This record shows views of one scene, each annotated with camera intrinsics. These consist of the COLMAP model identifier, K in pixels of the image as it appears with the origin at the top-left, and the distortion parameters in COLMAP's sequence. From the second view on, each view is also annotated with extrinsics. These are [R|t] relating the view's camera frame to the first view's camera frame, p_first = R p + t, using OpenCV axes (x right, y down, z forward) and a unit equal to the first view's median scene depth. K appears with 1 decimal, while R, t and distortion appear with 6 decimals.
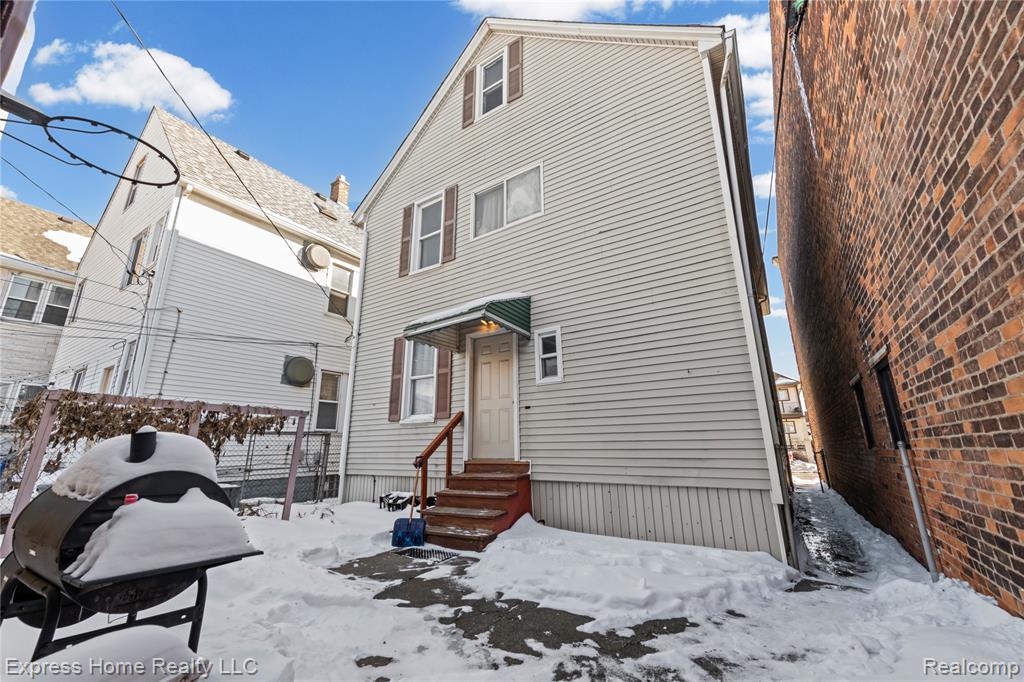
lens RADIAL K [[401.2, 0, 510.7], [0, 401.2, 334.5], [0, 0, 1]] dist [0.004567, -0.000088]
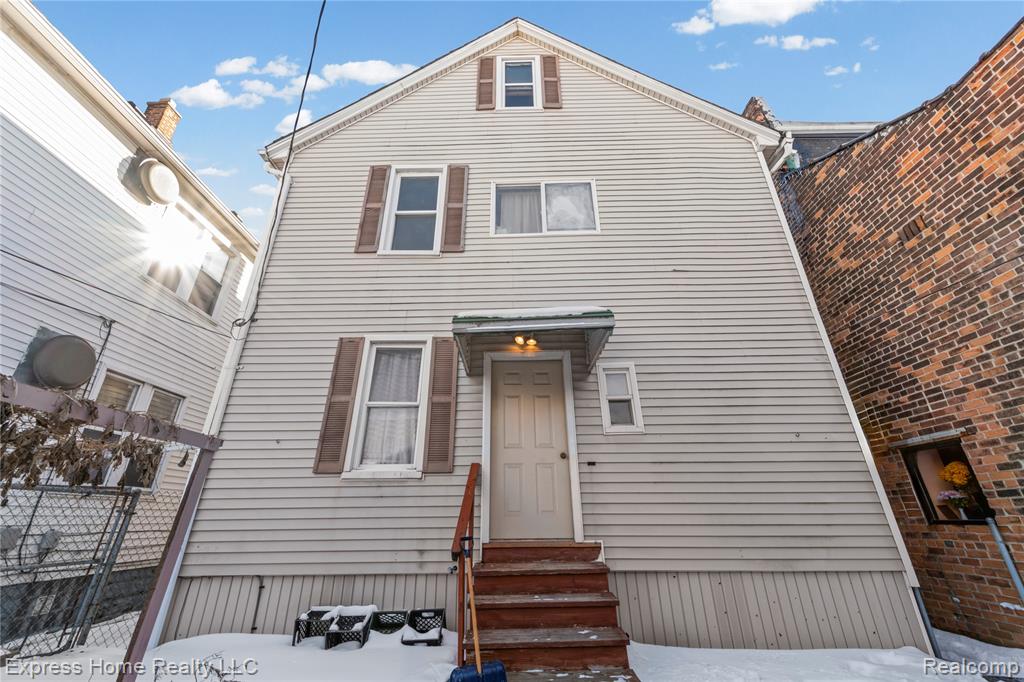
lens RADIAL K [[401.2, 0, 510.7], [0, 401.2, 334.5], [0, 0, 1]] dist [0.004567, -0.000088]
pose [[0.843683, 0.228301, 0.485878, -0.429428], [-0.148341, 0.968971, -0.197713, 0.103853], [-0.515940, 0.094731, 0.851371, 0.370621]]
